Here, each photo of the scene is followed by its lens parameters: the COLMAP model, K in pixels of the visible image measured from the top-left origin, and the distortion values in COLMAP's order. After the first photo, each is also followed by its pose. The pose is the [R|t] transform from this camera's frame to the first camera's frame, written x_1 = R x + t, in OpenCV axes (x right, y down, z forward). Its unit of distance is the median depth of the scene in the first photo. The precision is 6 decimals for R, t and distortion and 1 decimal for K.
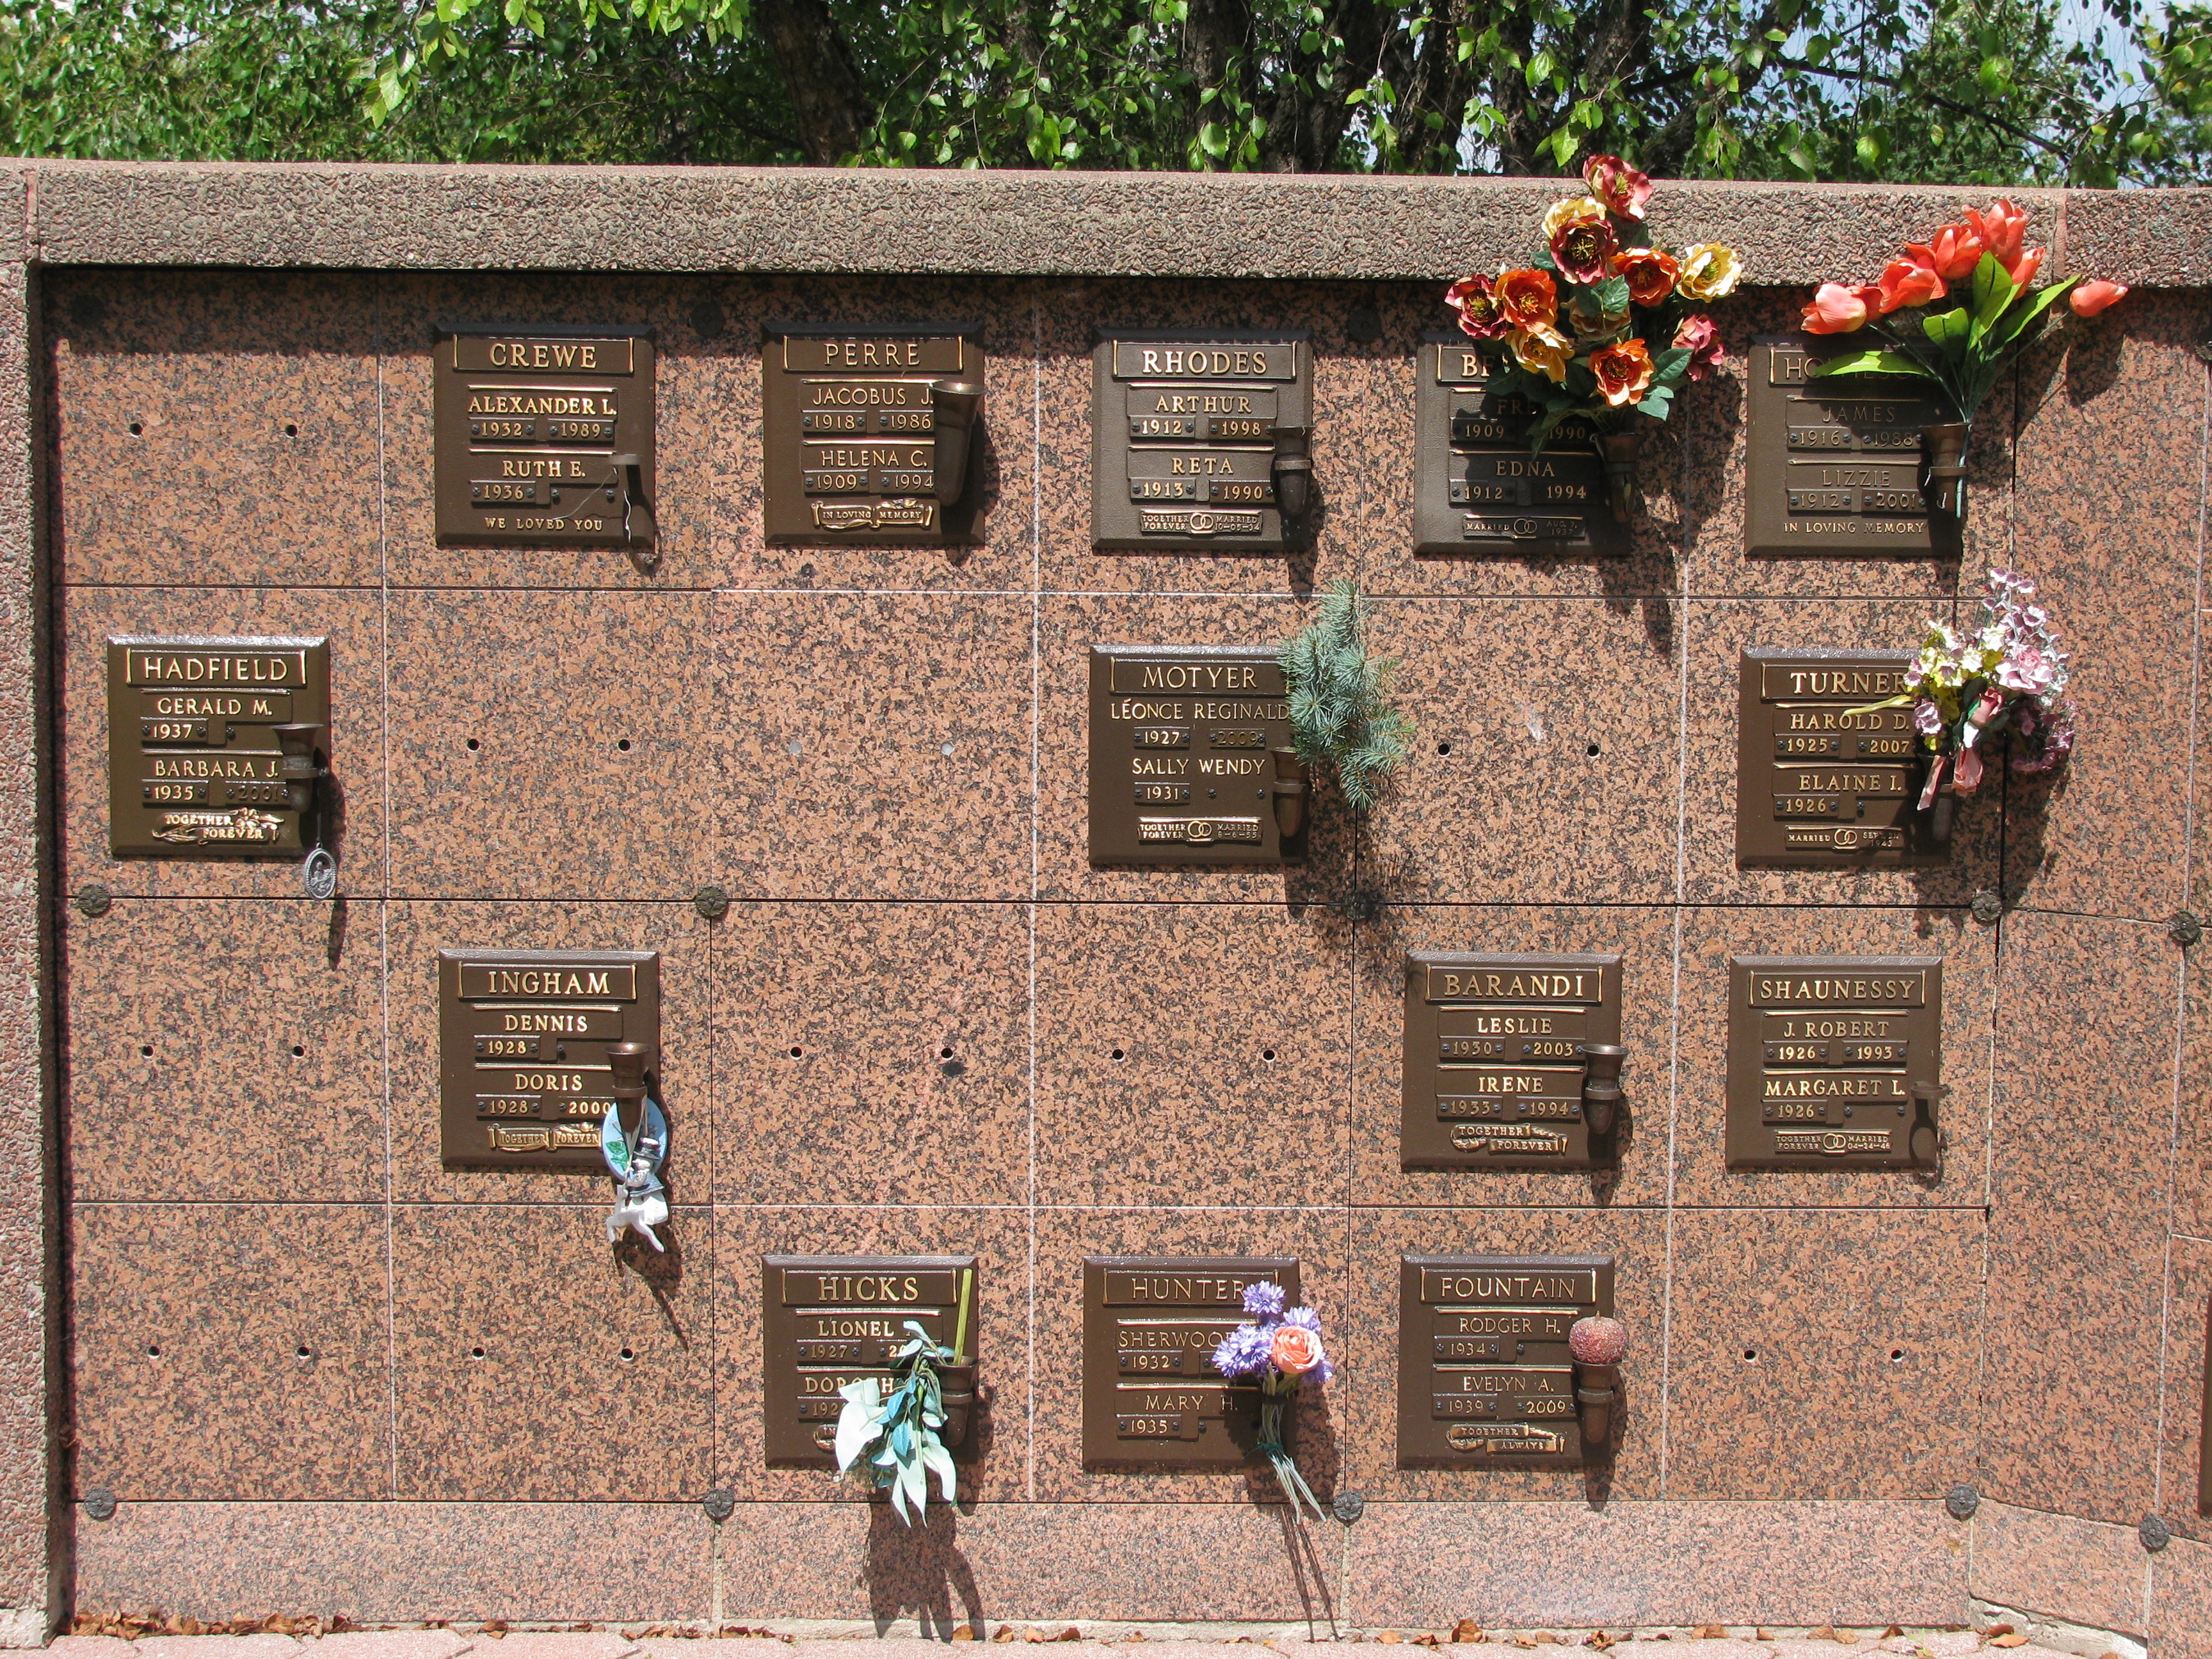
lens RADIAL K [[3794.0, 0, 1140.4], [0, 3794.0, 831.1], [0, 0, 1]] dist [-0.076087, 0.408168]
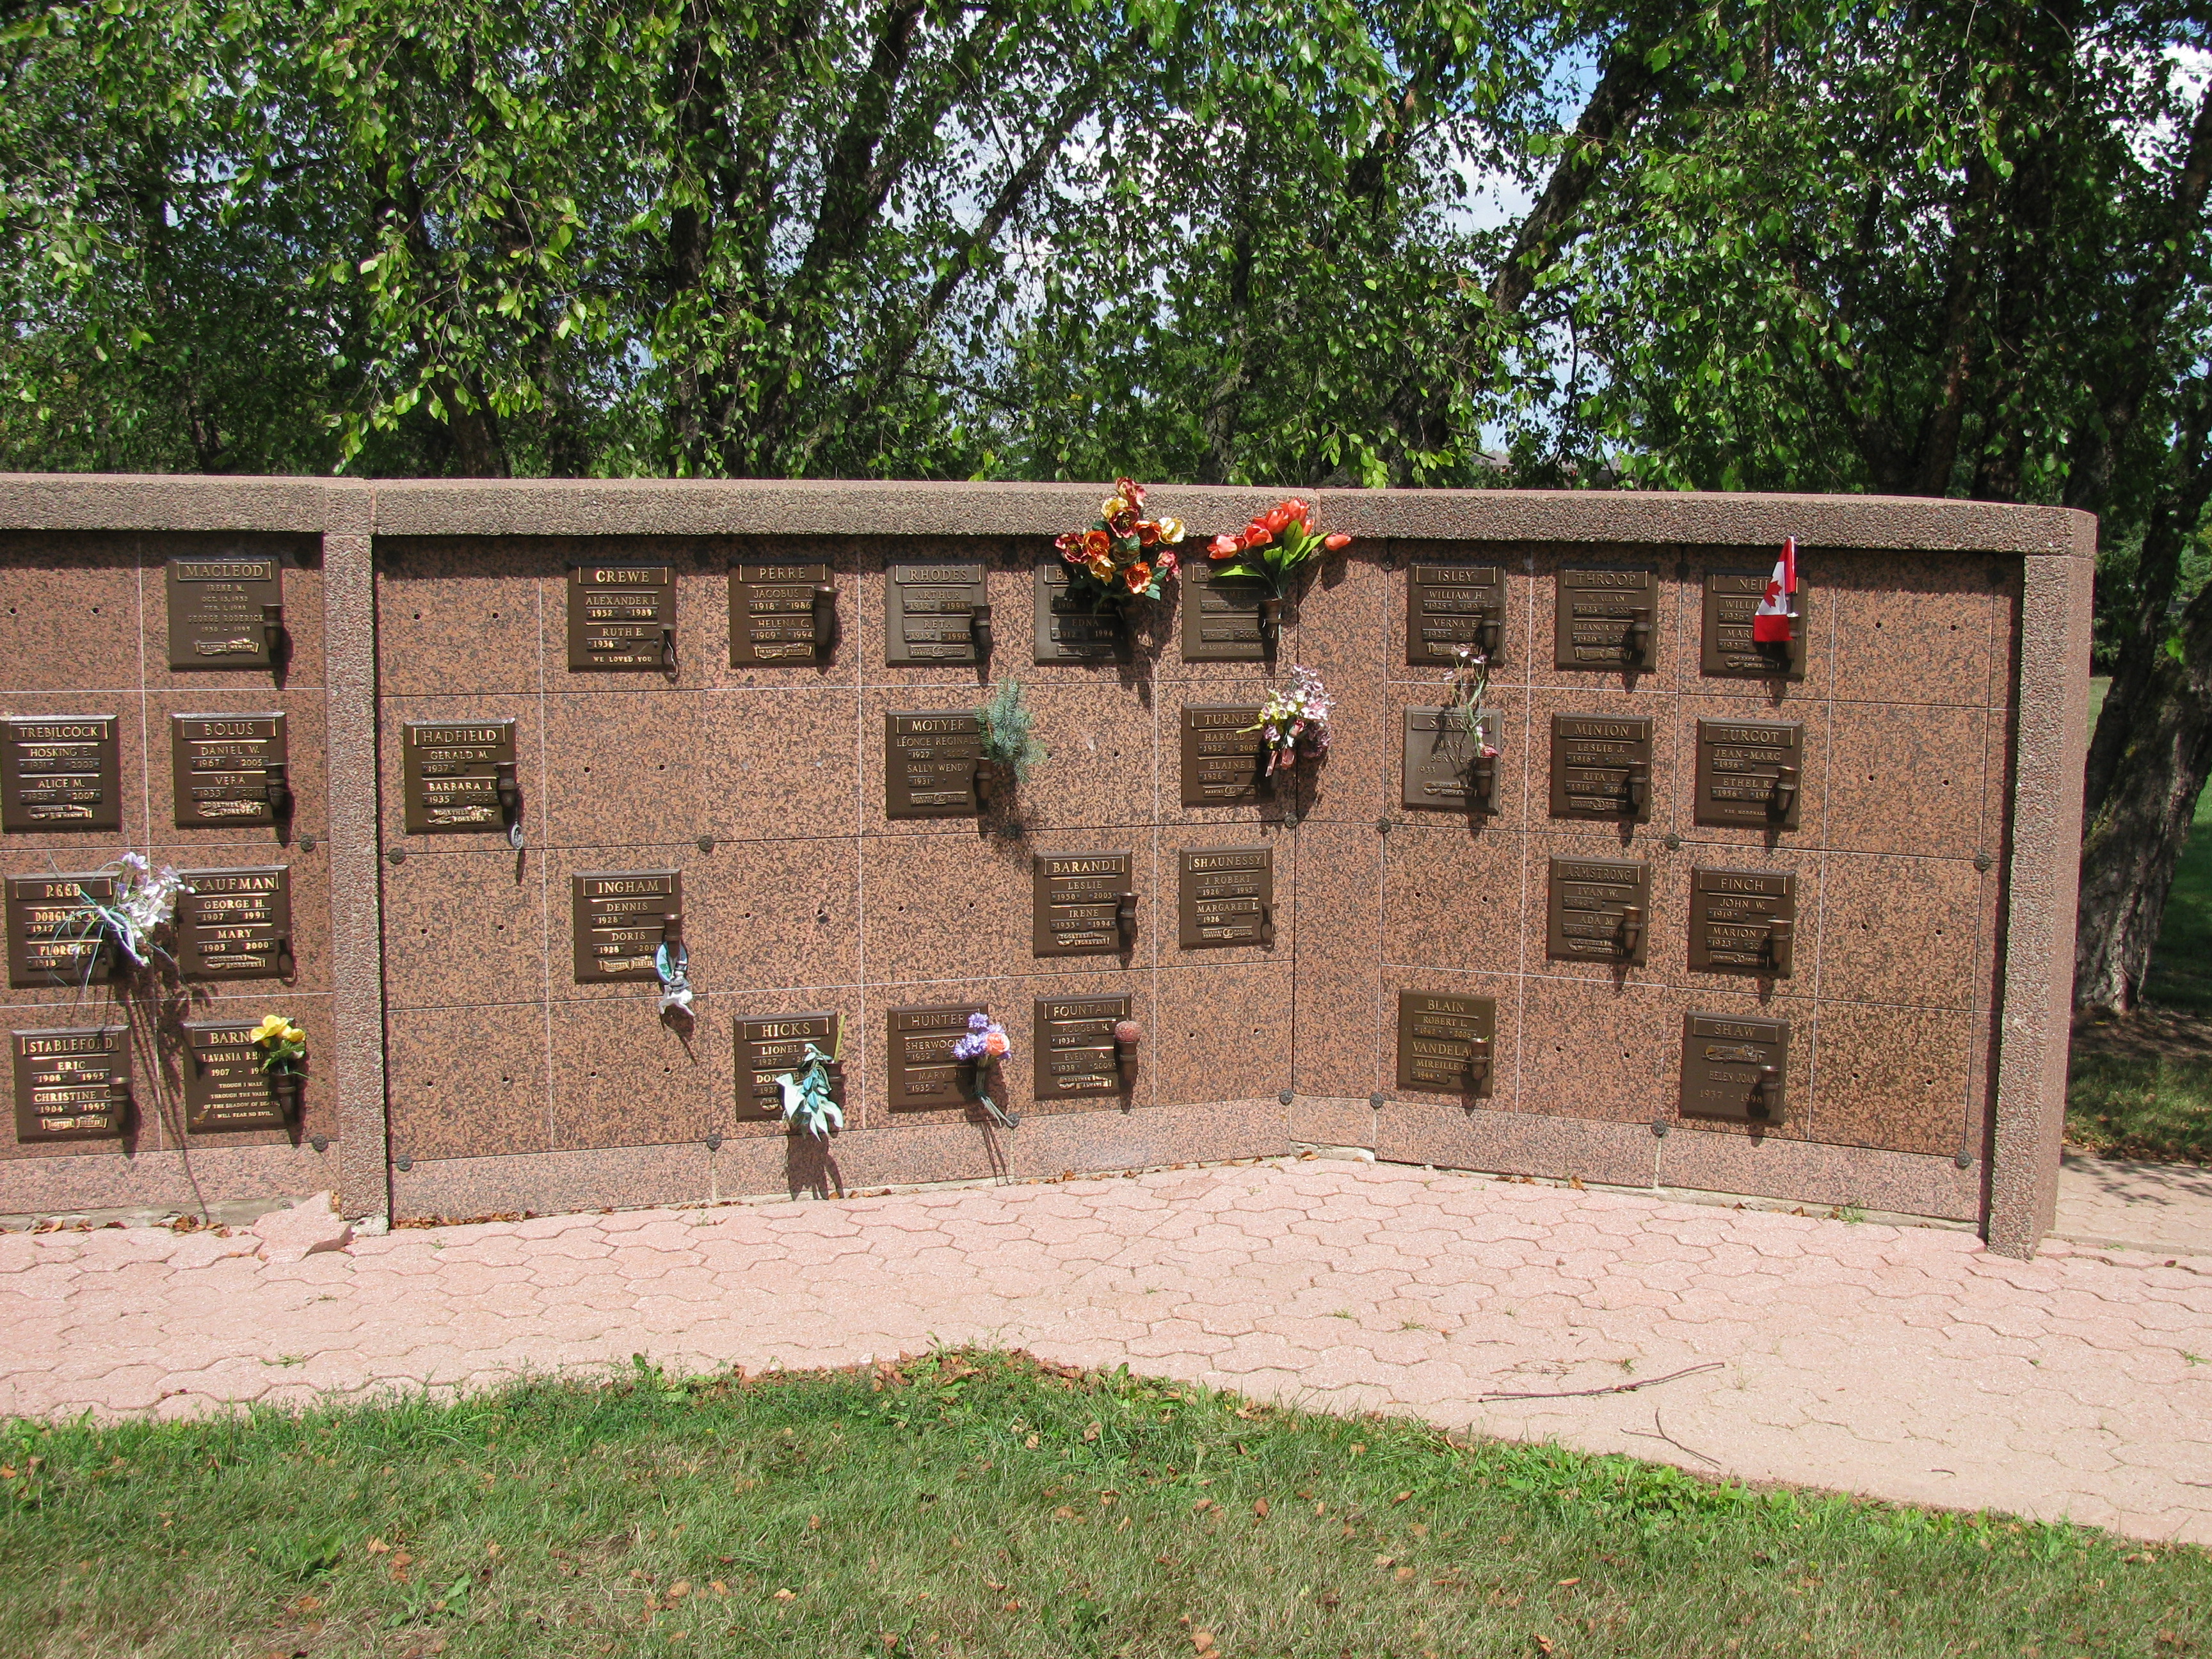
lens RADIAL K [[2445.7, 0, 1115.7], [0, 2445.7, 834.7], [0, 0, 1]] dist [-0.199084, 0.322093]
pose [[0.953126, -0.042188, 0.299618, -0.295101], [0.041988, 0.999093, 0.007108, 0.014127], [-0.299646, 0.005805, 0.954033, -0.309729]]
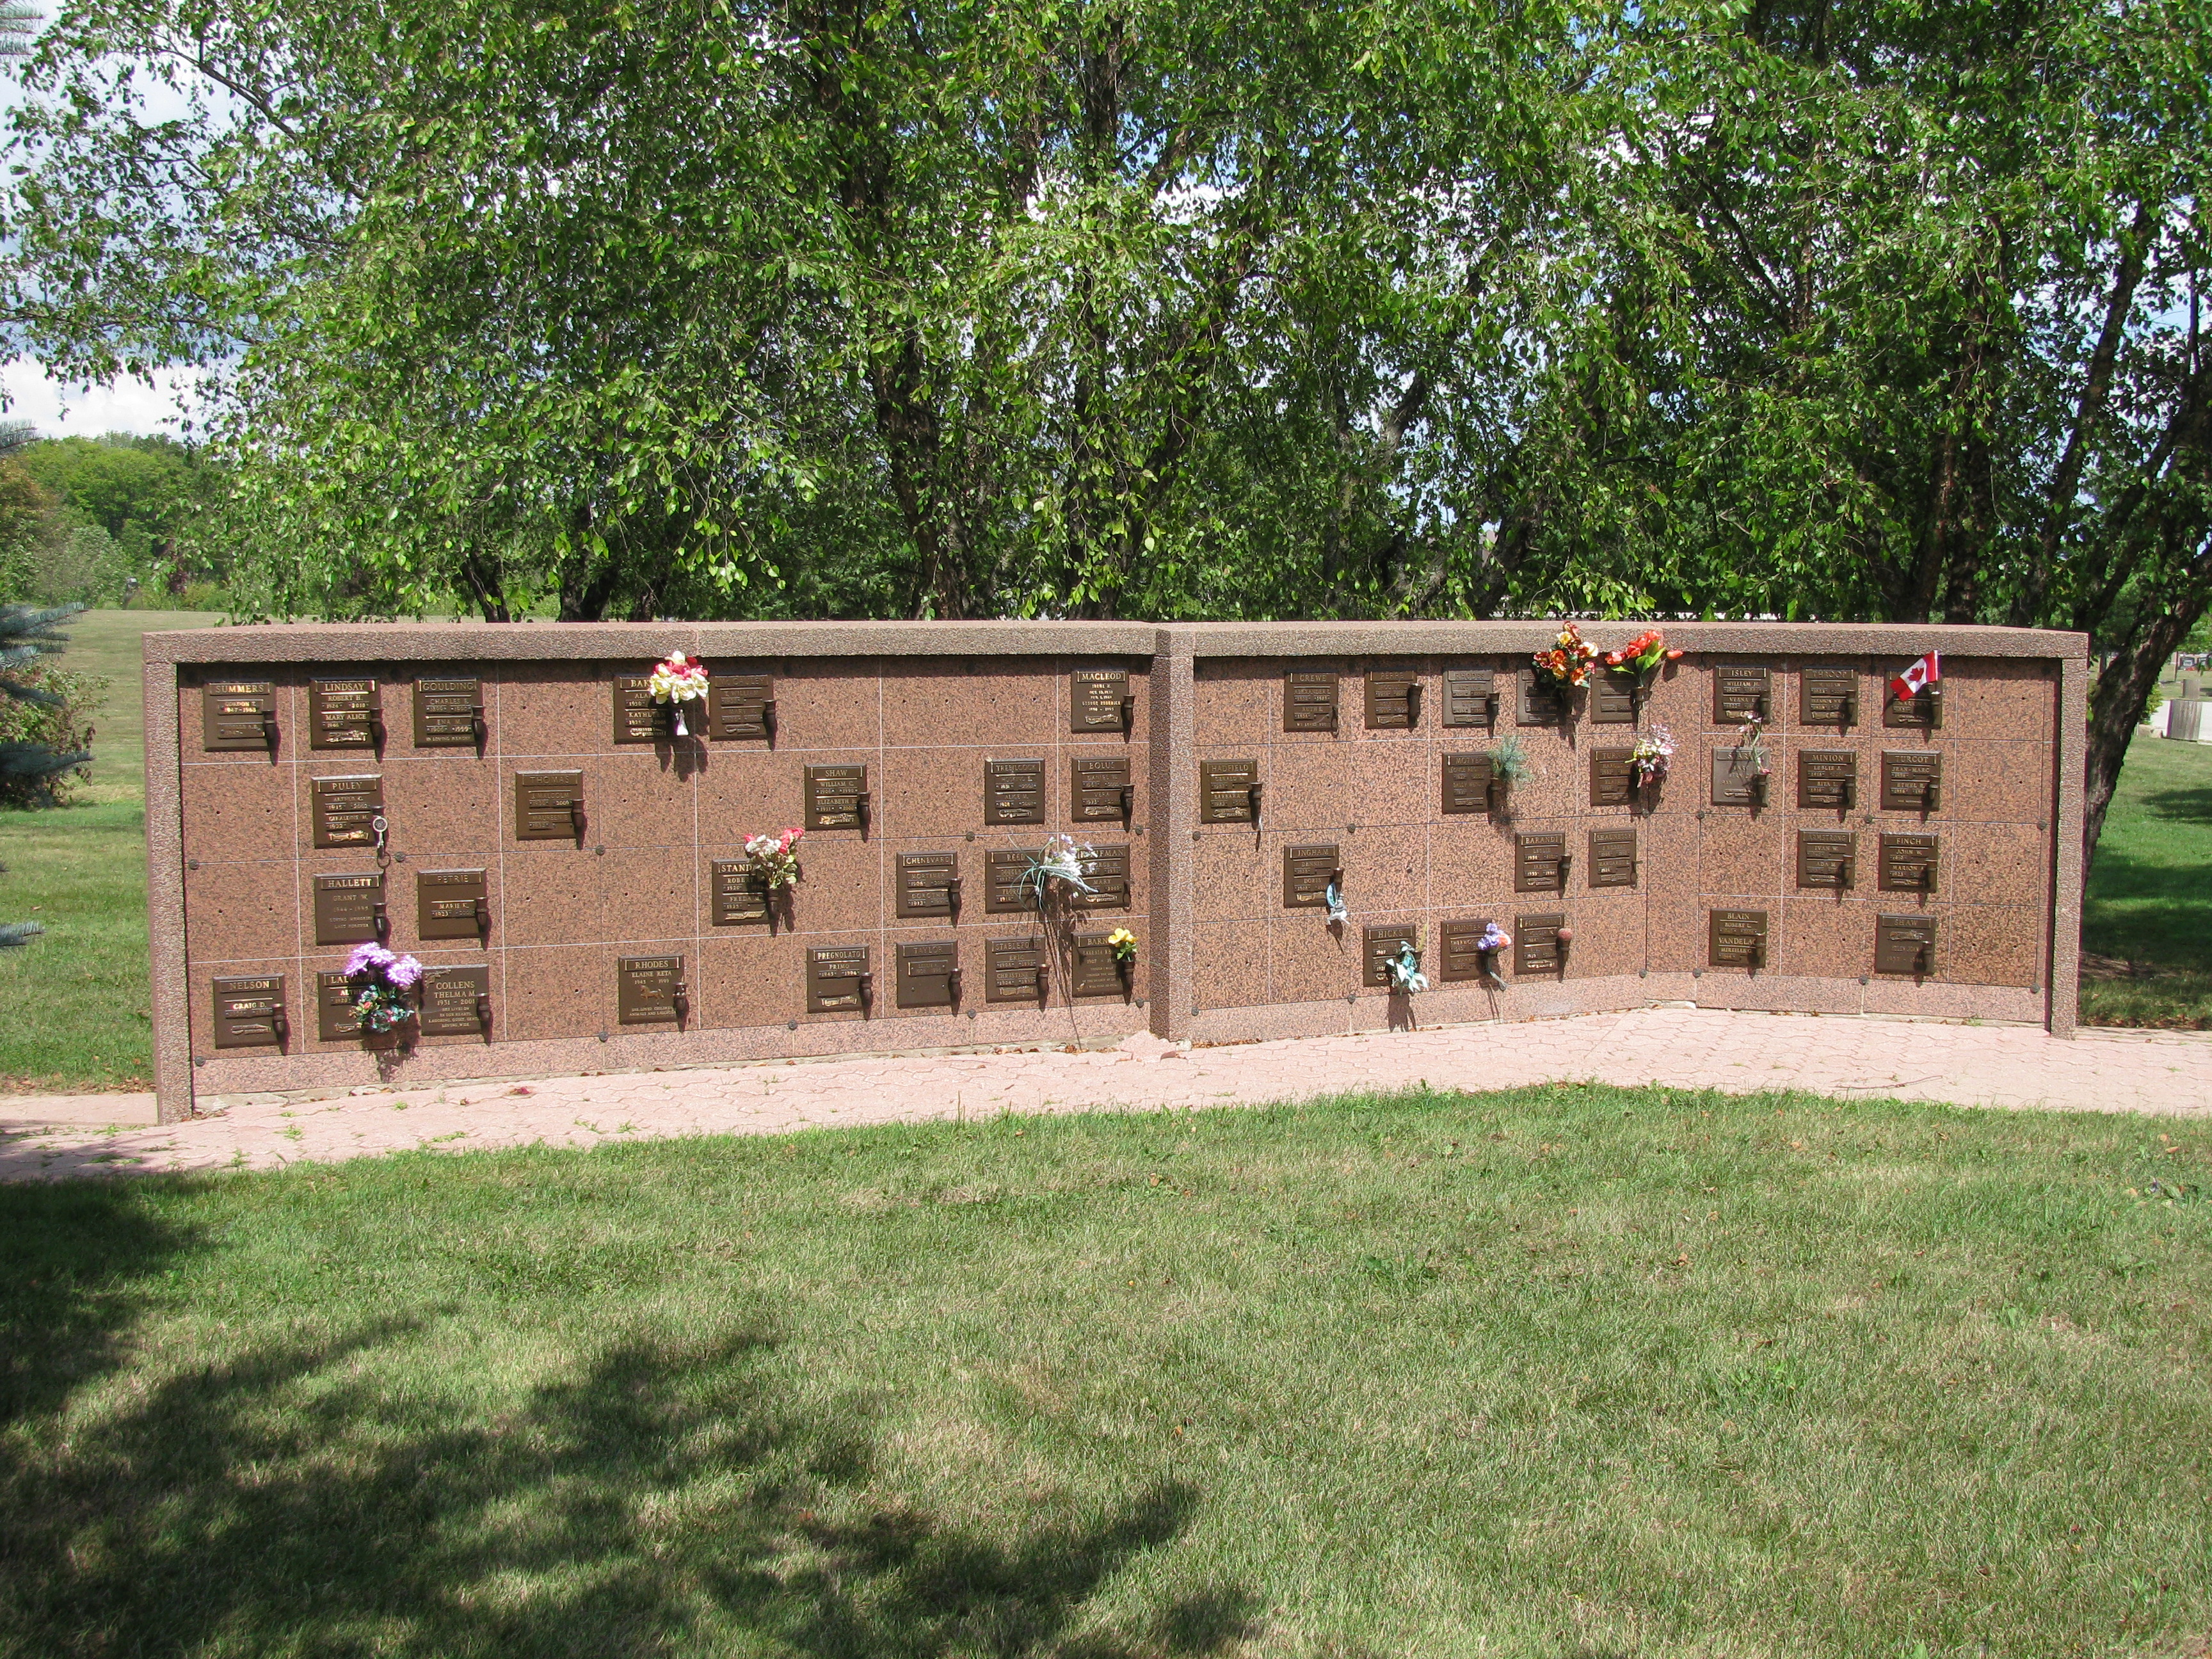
lens RADIAL K [[2445.7, 0, 1115.7], [0, 2445.7, 834.7], [0, 0, 1]] dist [-0.199084, 0.322093]
pose [[0.928813, -0.049629, 0.367210, -1.176775], [0.060548, 0.997998, -0.018268, 0.054184], [-0.365569, 0.039201, 0.929959, -1.078270]]
